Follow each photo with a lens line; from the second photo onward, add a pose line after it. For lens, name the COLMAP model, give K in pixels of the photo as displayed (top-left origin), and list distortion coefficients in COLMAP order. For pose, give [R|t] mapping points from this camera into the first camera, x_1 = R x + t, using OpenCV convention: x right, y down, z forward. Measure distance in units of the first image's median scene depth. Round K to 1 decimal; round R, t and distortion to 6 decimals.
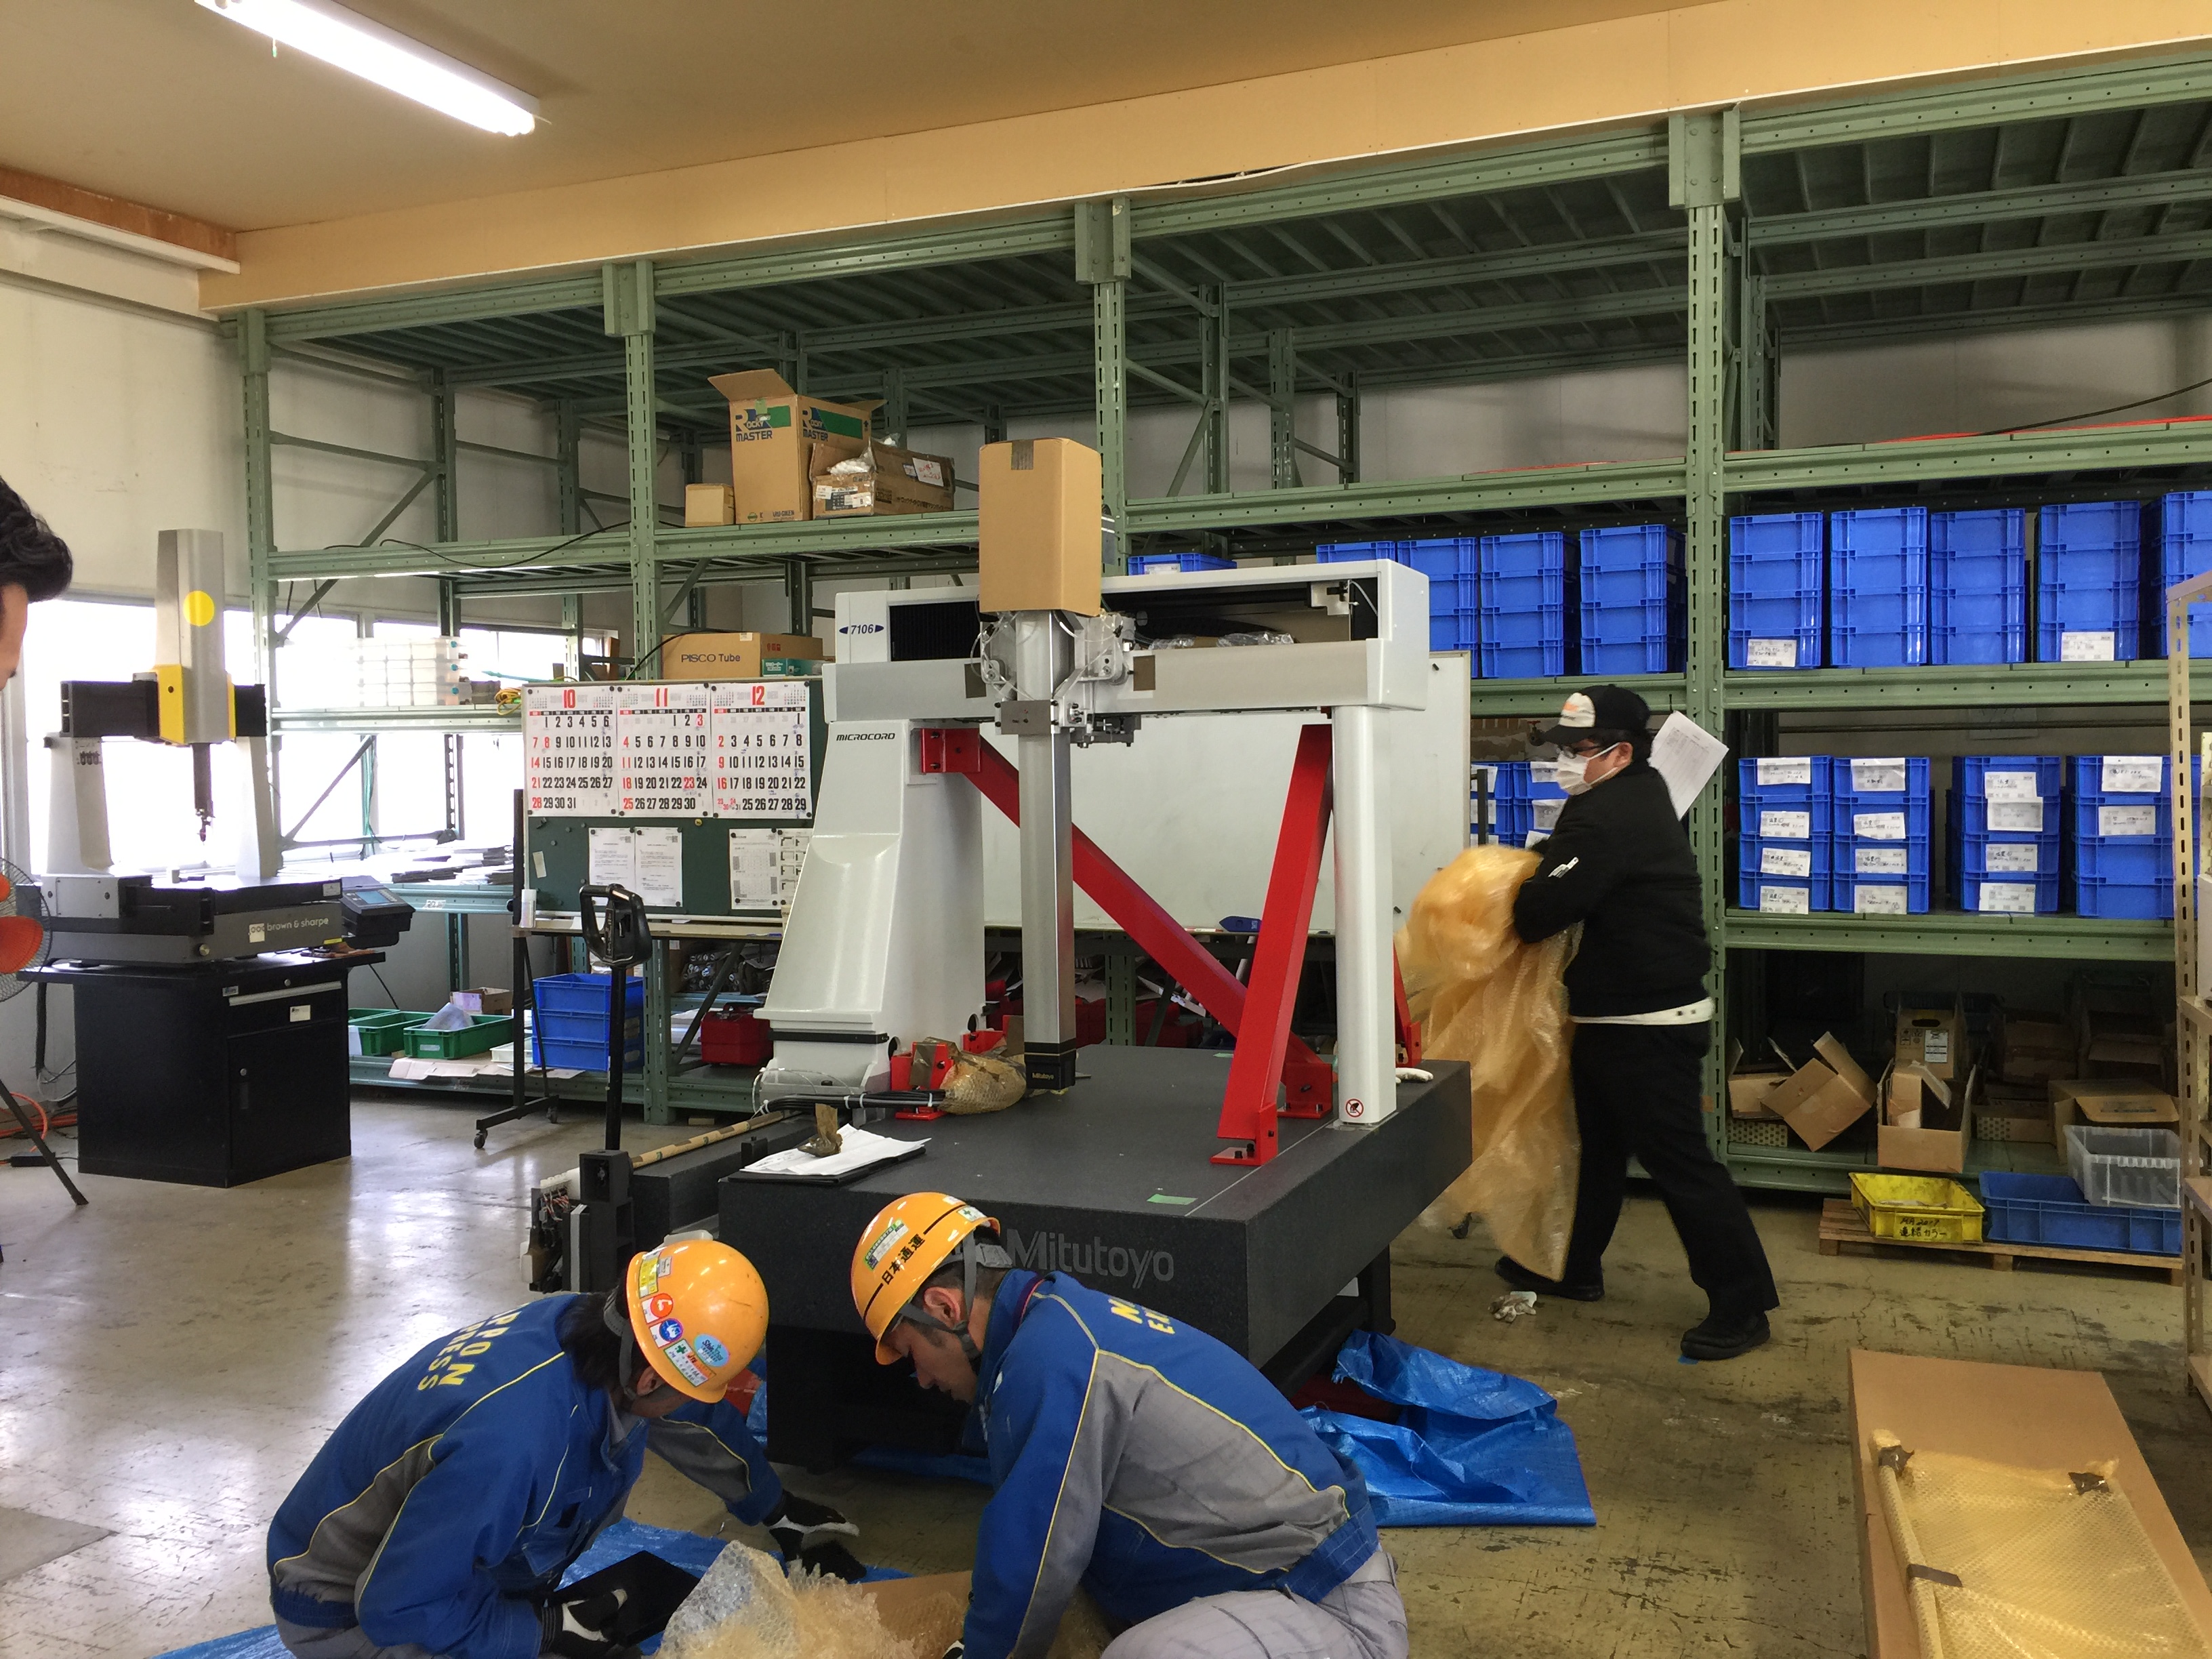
lens RADIAL K [[1848.7, 0, 1106.0], [0, 1848.7, 829.5], [0, 0, 1]] dist [0.018535, -0.016164]
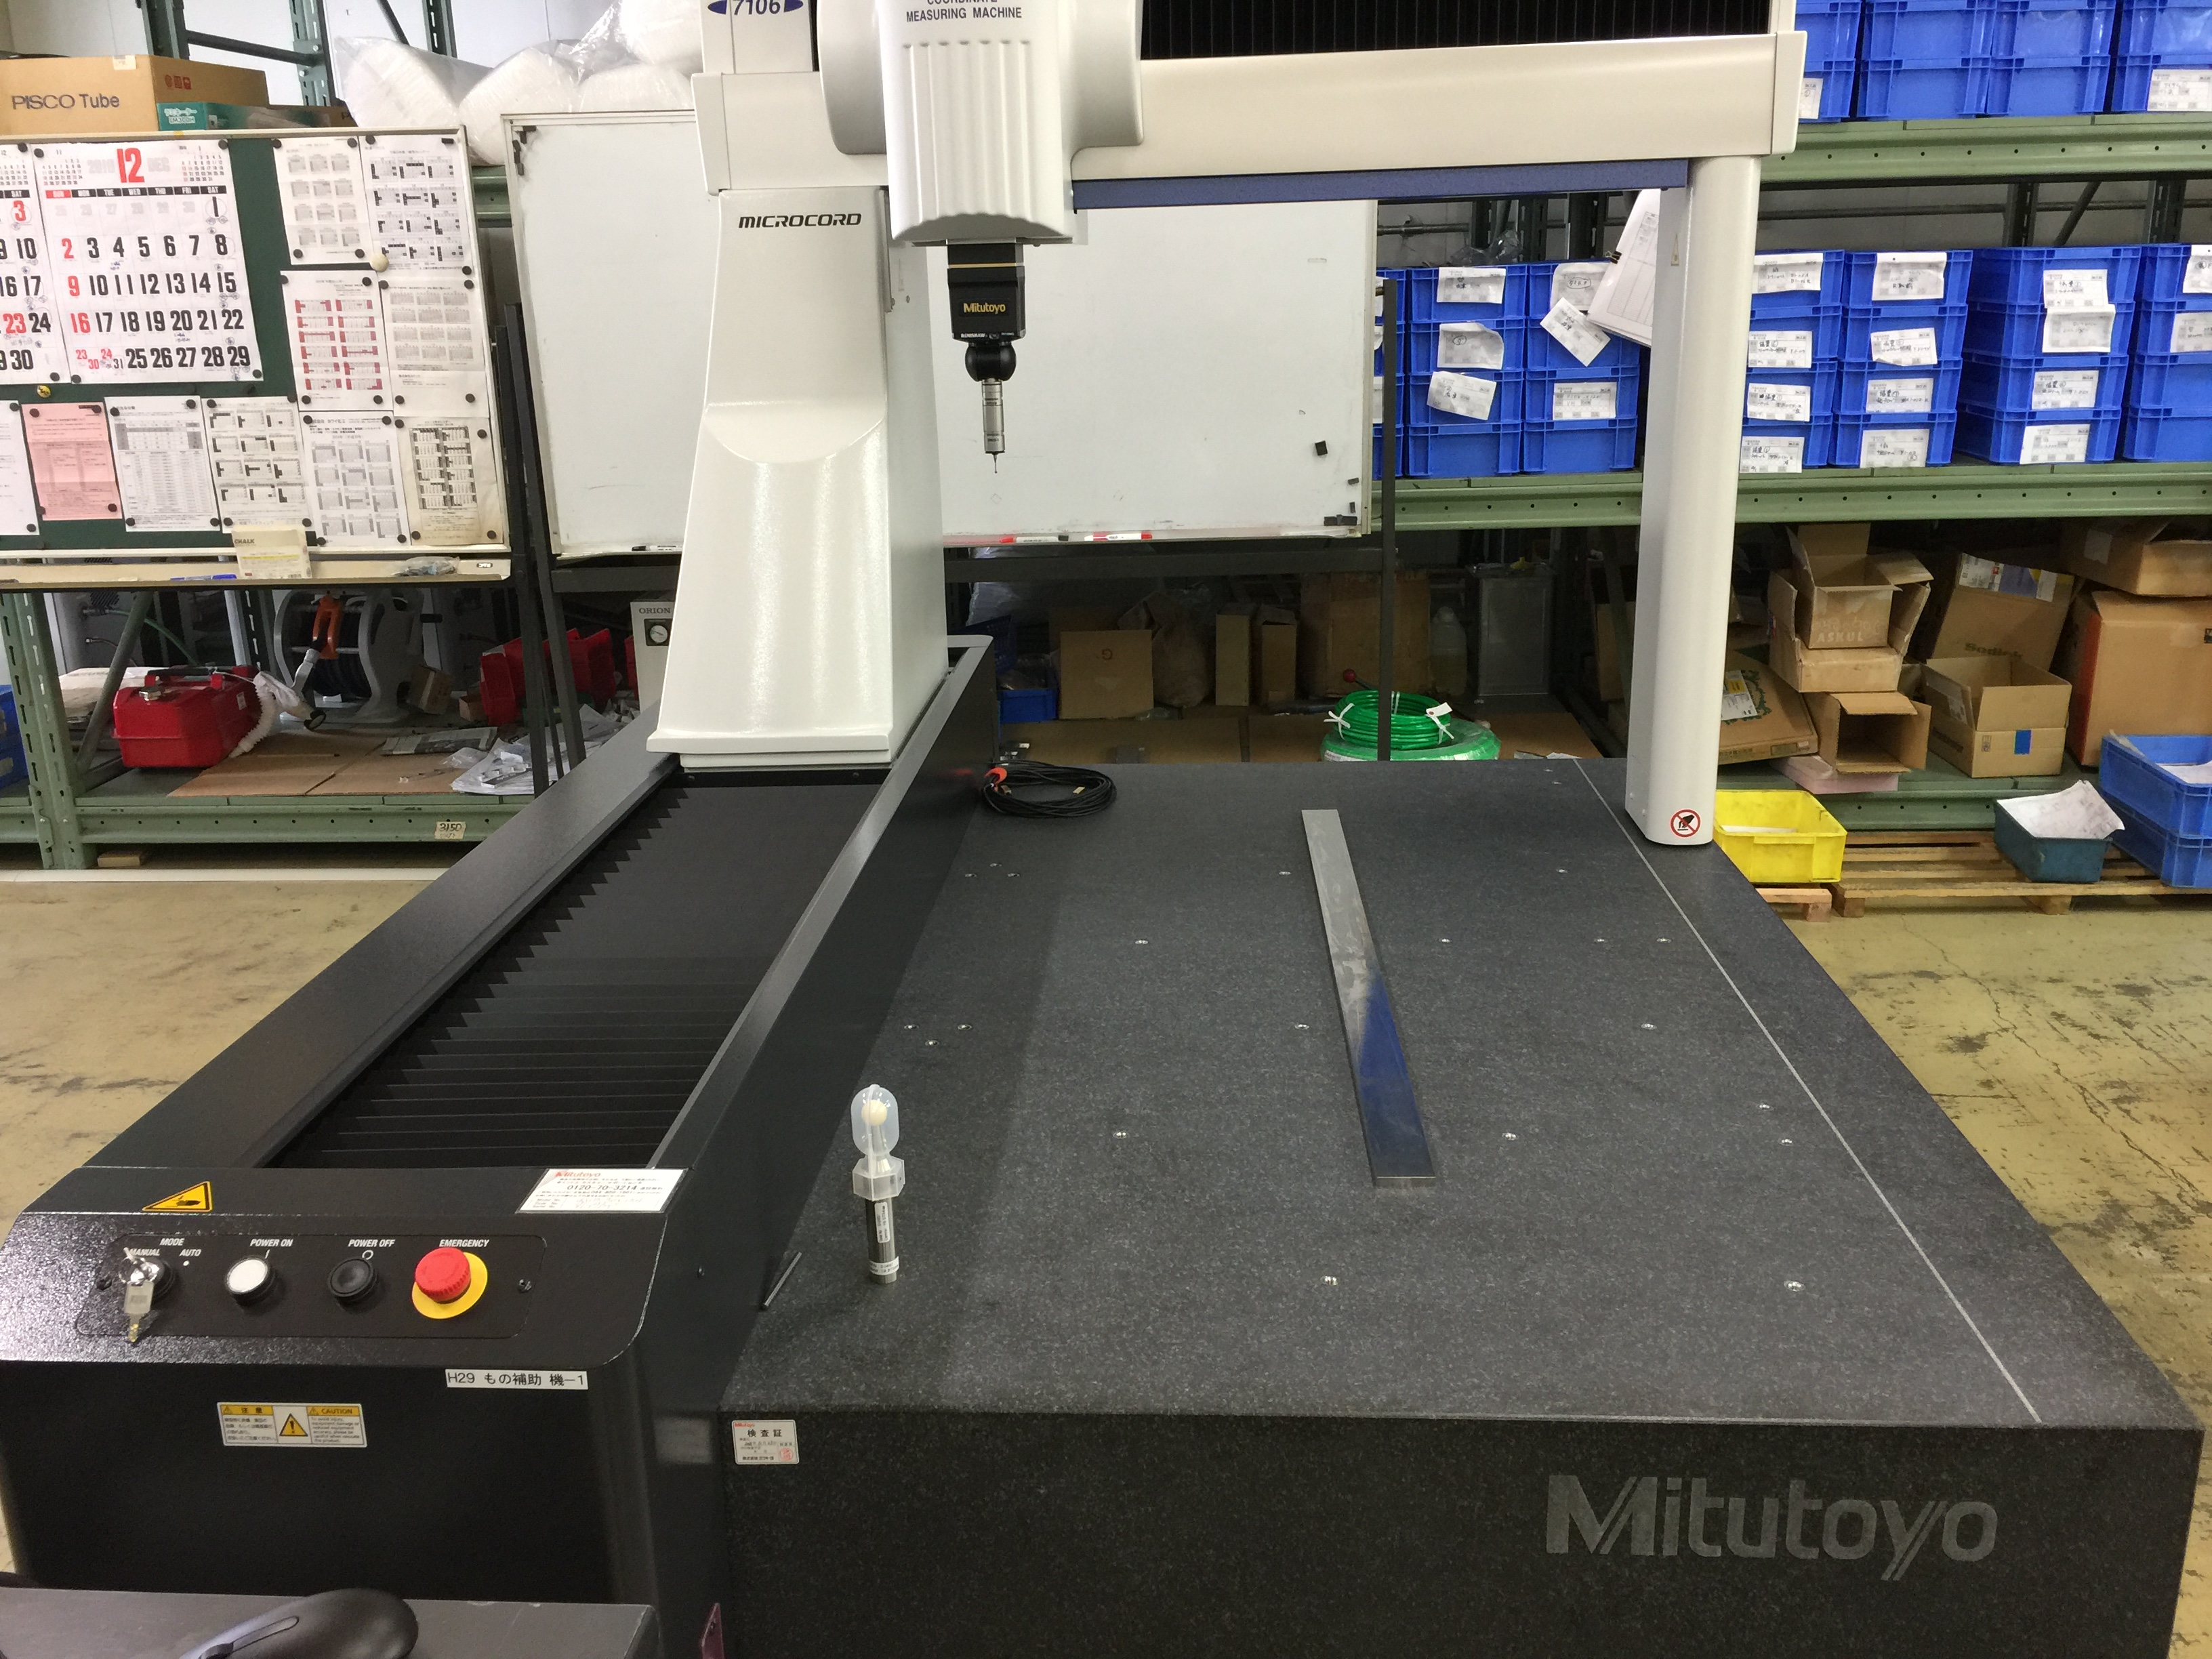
lens RADIAL K [[1848.7, 0, 1106.0], [0, 1848.7, 829.5], [0, 0, 1]] dist [0.018535, -0.016164]
pose [[0.933887, -0.120289, 0.336729, -0.154812], [0.028140, 0.963521, 0.266151, -0.022735], [-0.356460, -0.239079, 0.903204, 0.395613]]
